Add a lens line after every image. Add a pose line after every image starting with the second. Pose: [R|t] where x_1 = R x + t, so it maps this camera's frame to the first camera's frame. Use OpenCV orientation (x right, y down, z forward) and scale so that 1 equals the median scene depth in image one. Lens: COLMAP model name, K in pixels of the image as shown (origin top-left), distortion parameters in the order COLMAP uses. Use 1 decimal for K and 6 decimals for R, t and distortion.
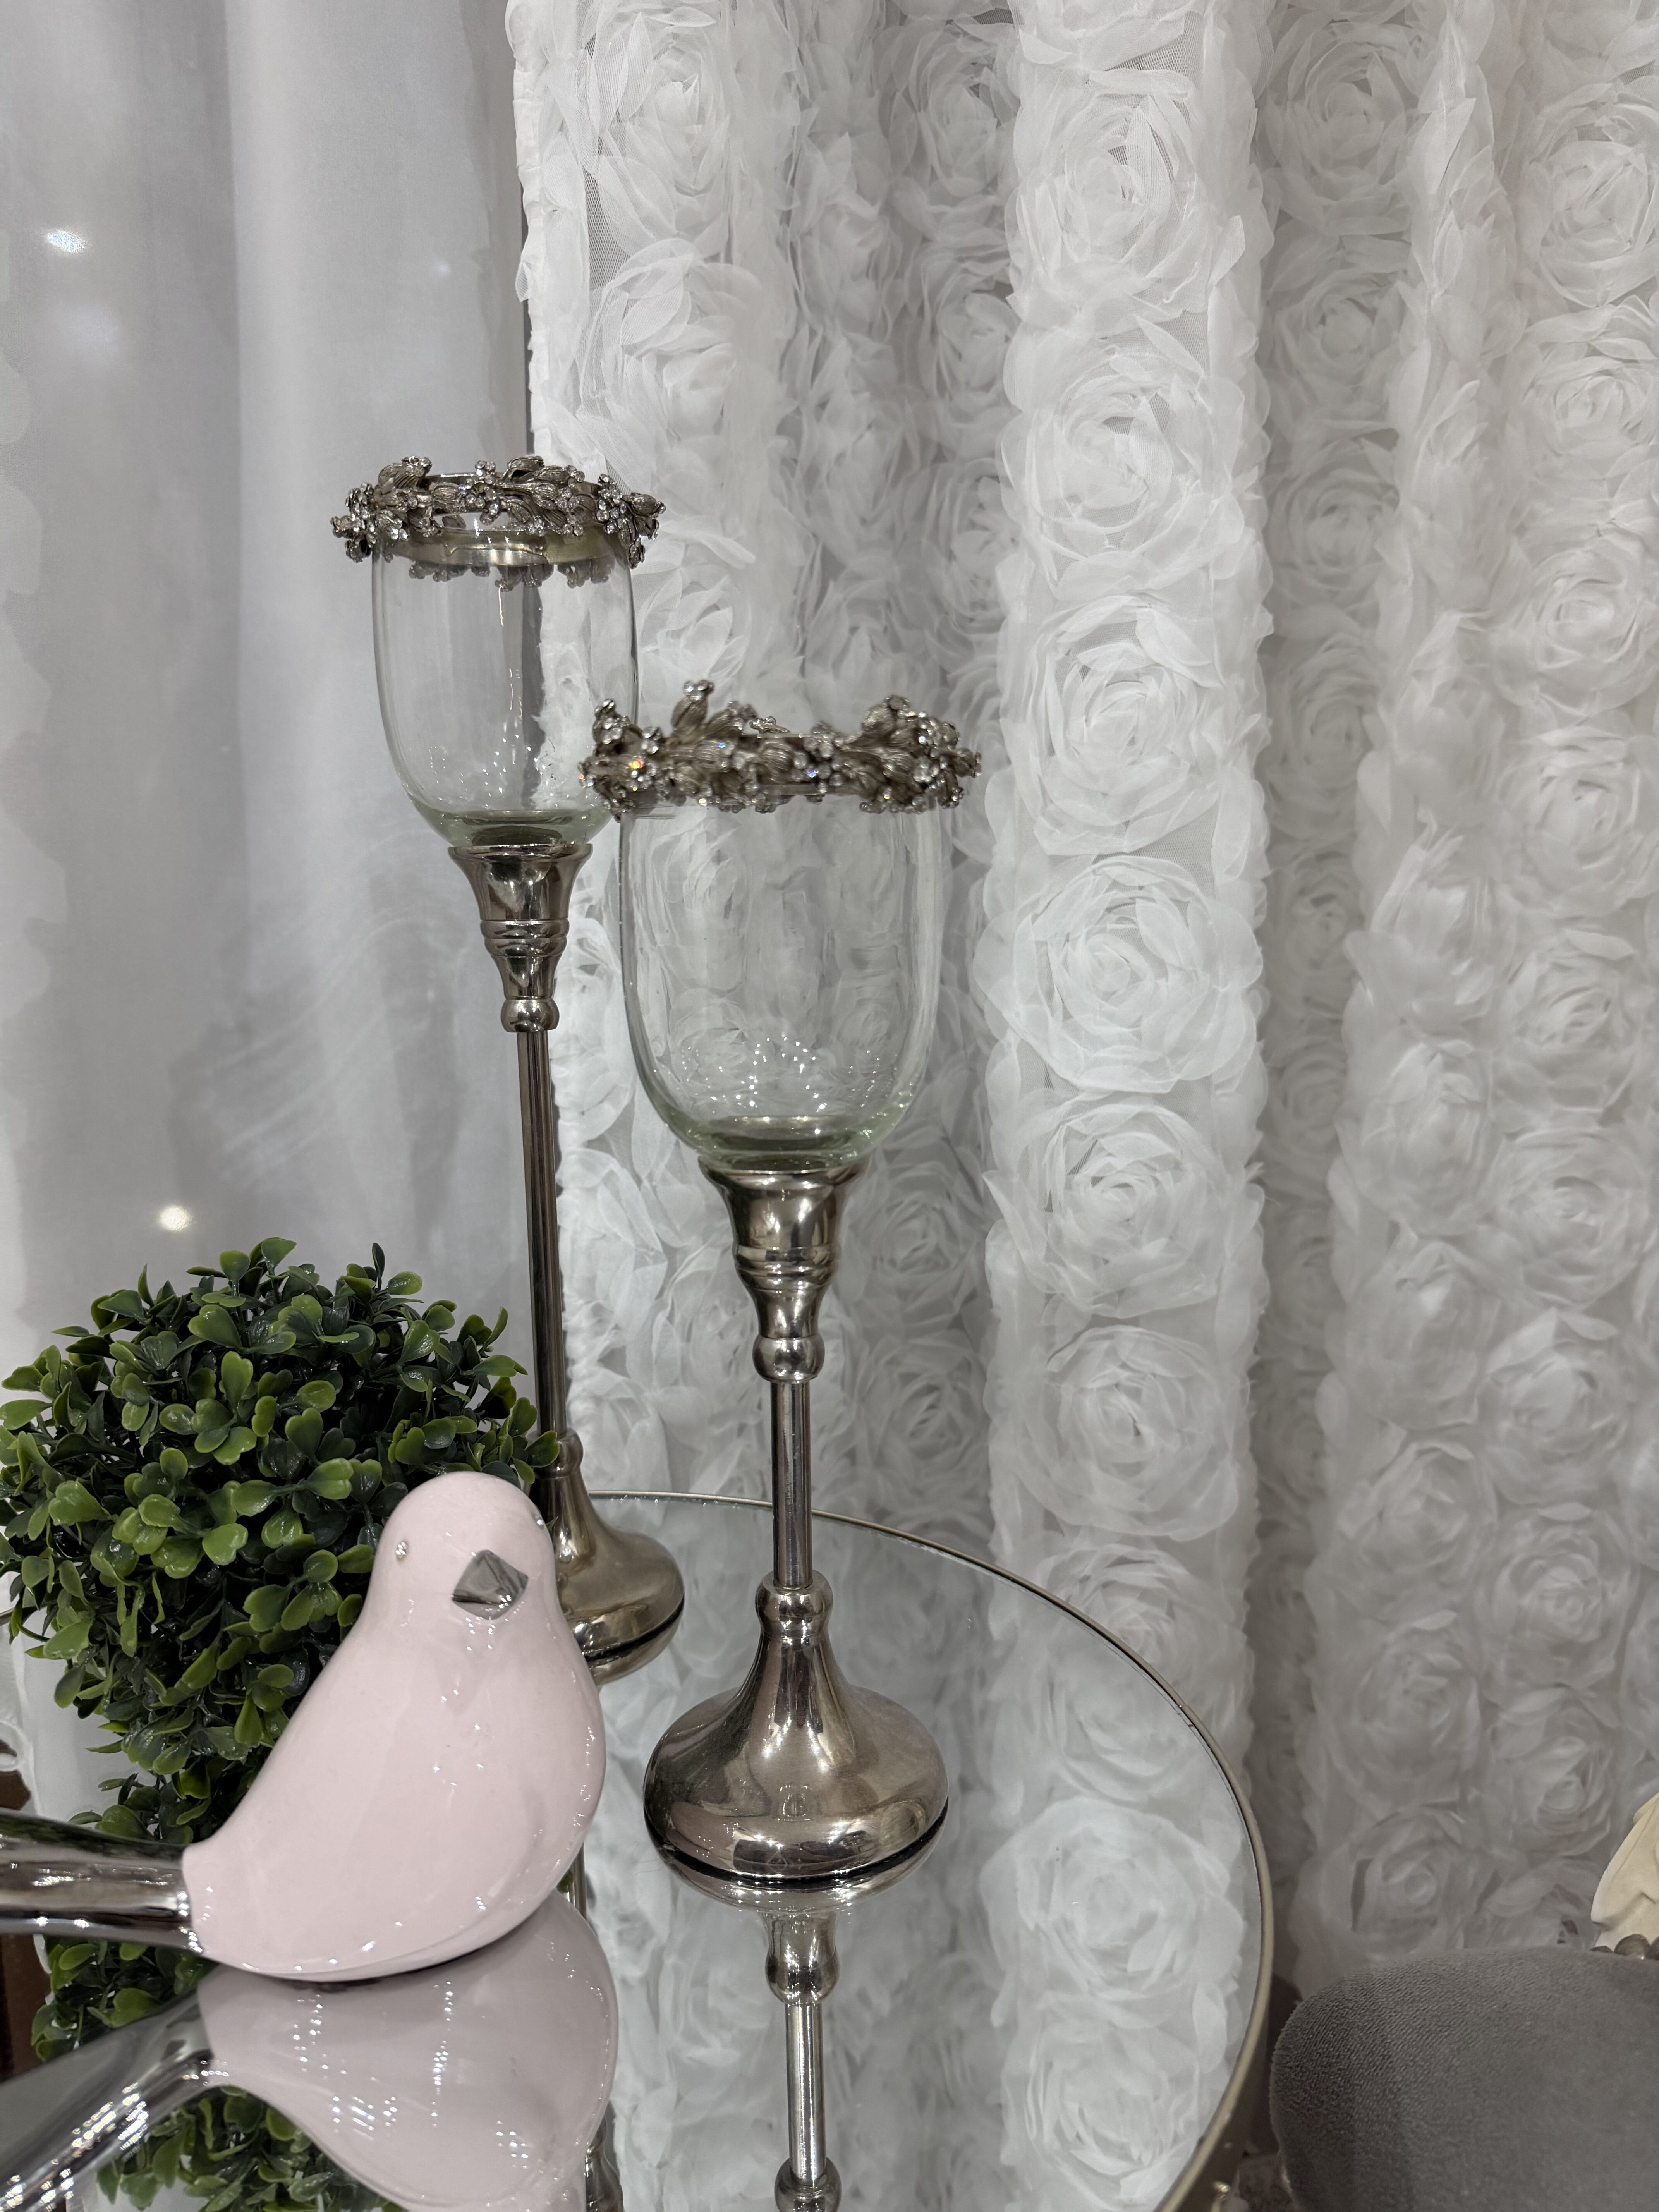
lens RADIAL K [[1689.4, 0, 829.5], [0, 1689.4, 1106.0], [0, 0, 1]] dist [0.003312, 0.002253]
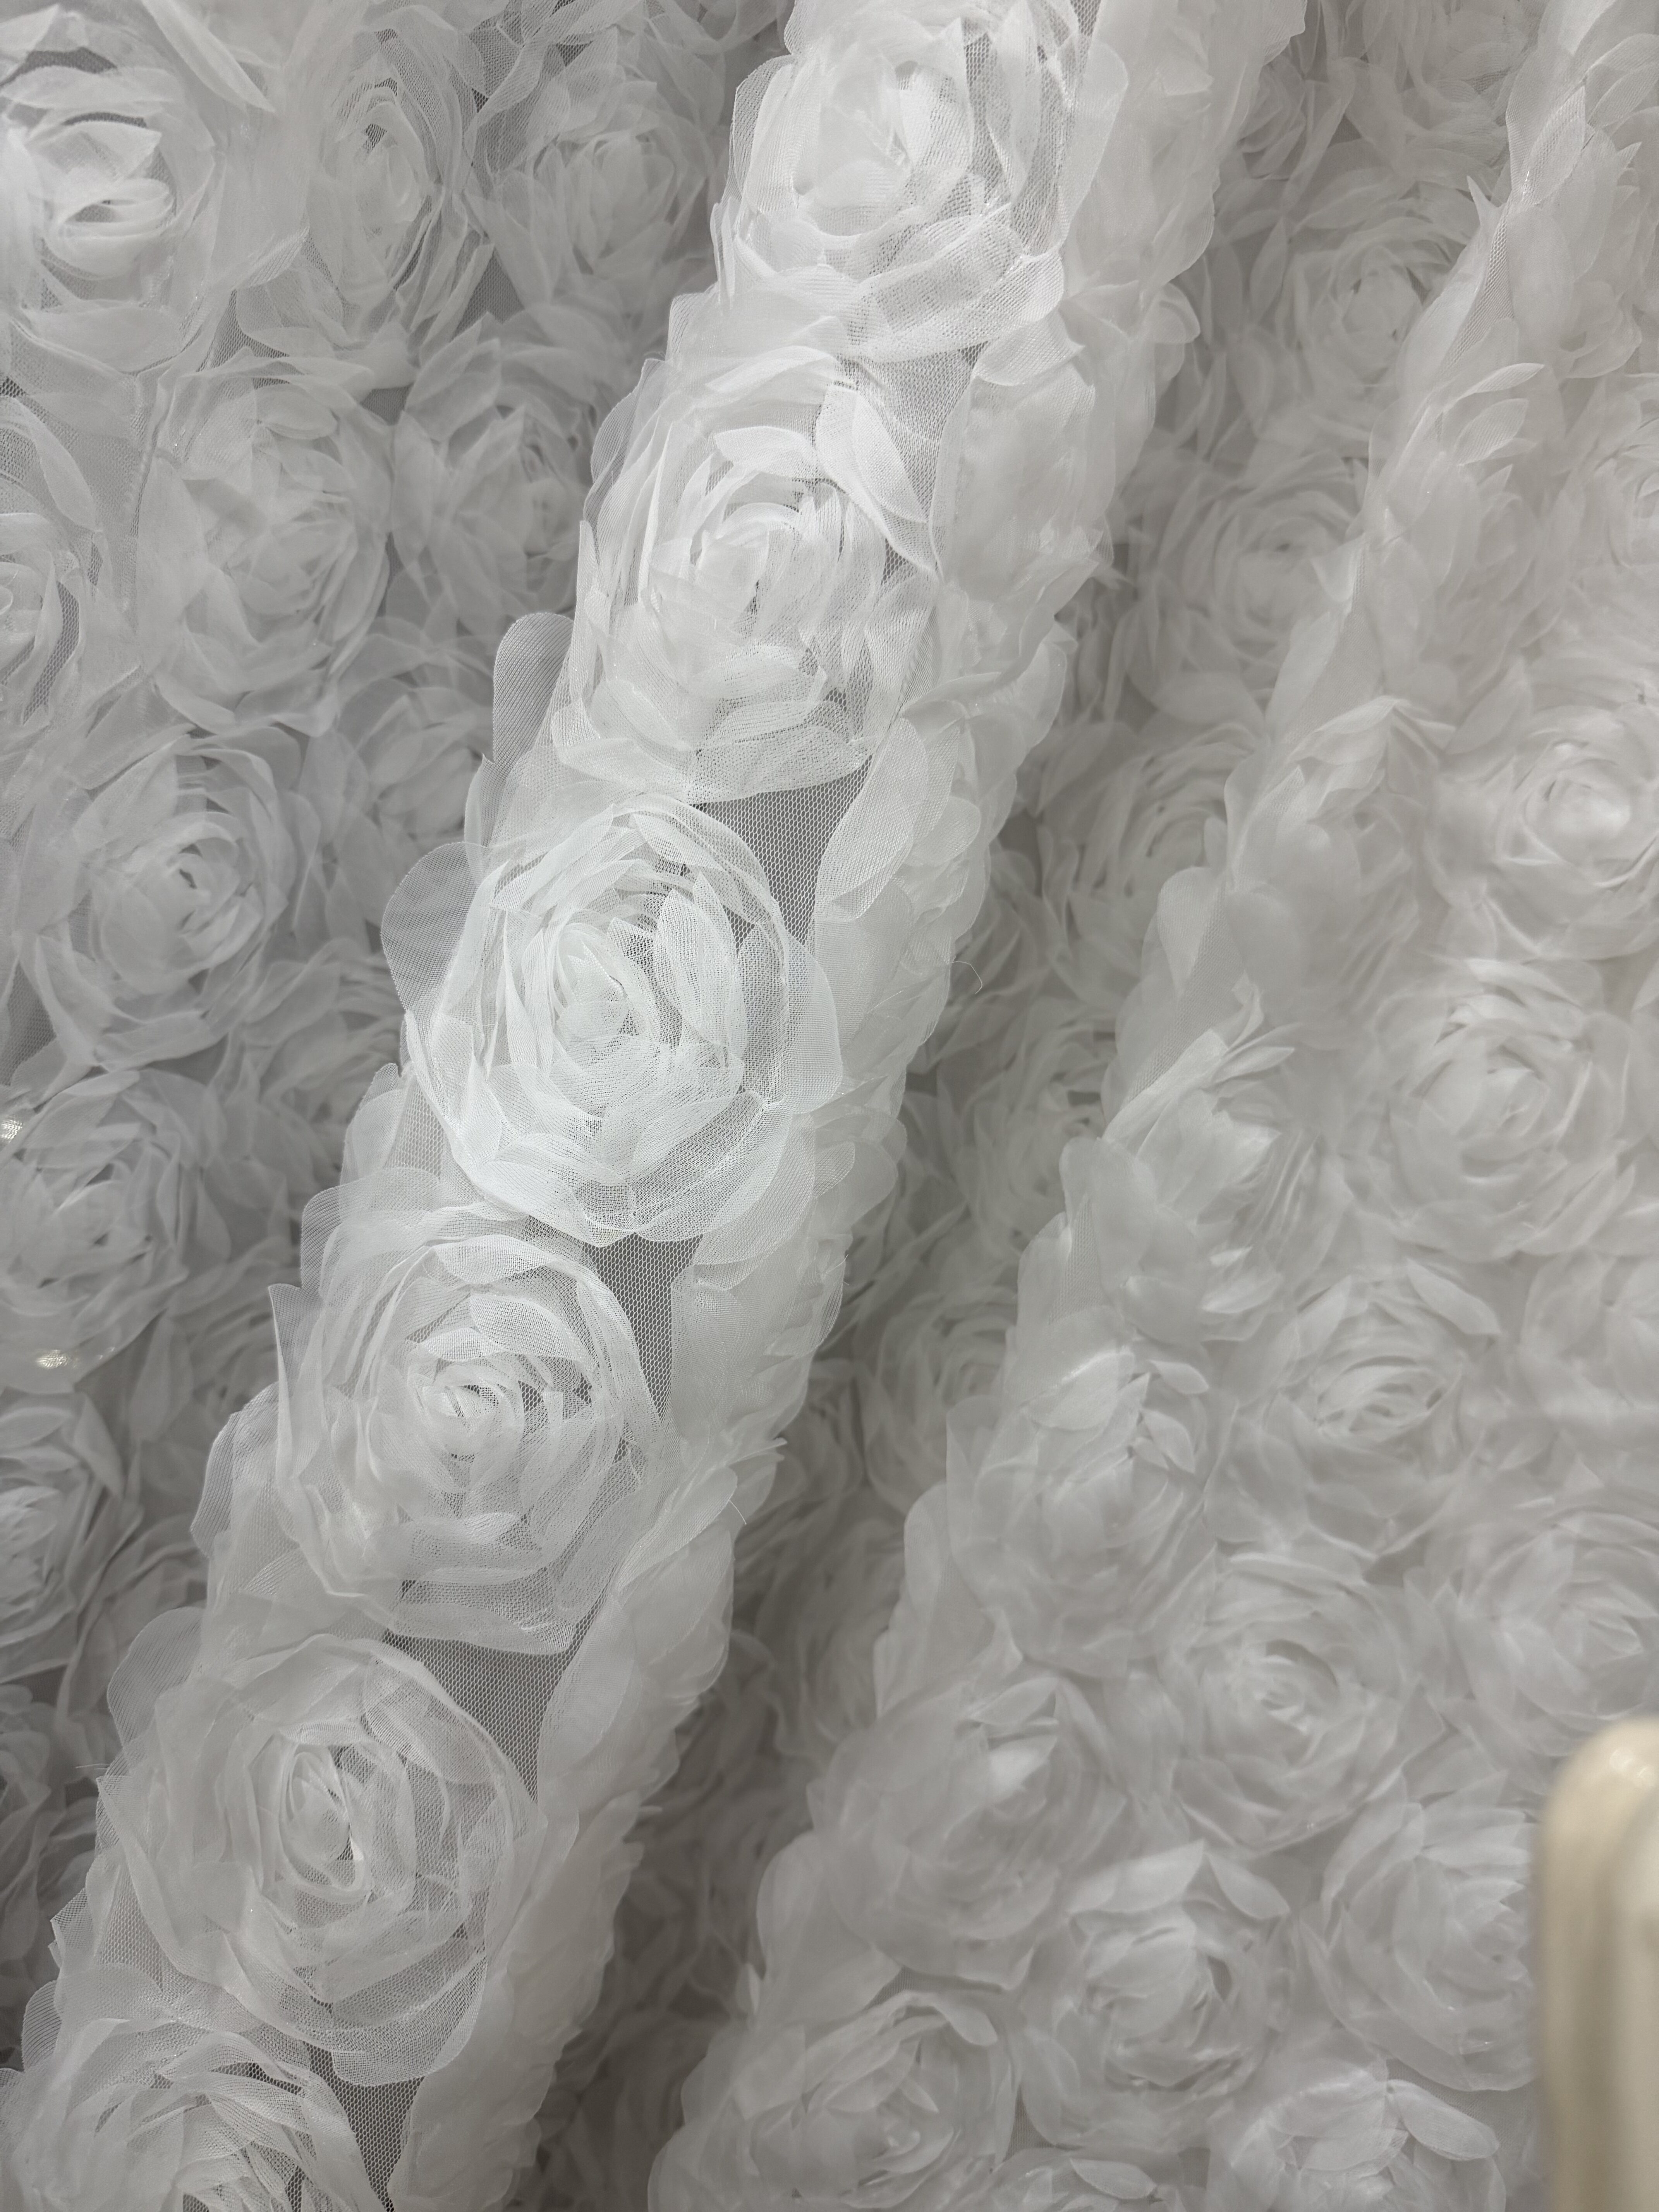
lens RADIAL K [[1791.2, 0, 829.5], [0, 1791.2, 1106.0], [0, 0, 1]] dist [-0.005896, -0.009361]
pose [[0.935680, 0.350543, 0.040289, 0.188488], [-0.344301, 0.932019, -0.113122, -0.008815], [-0.077205, 0.091974, 0.992764, 0.355284]]
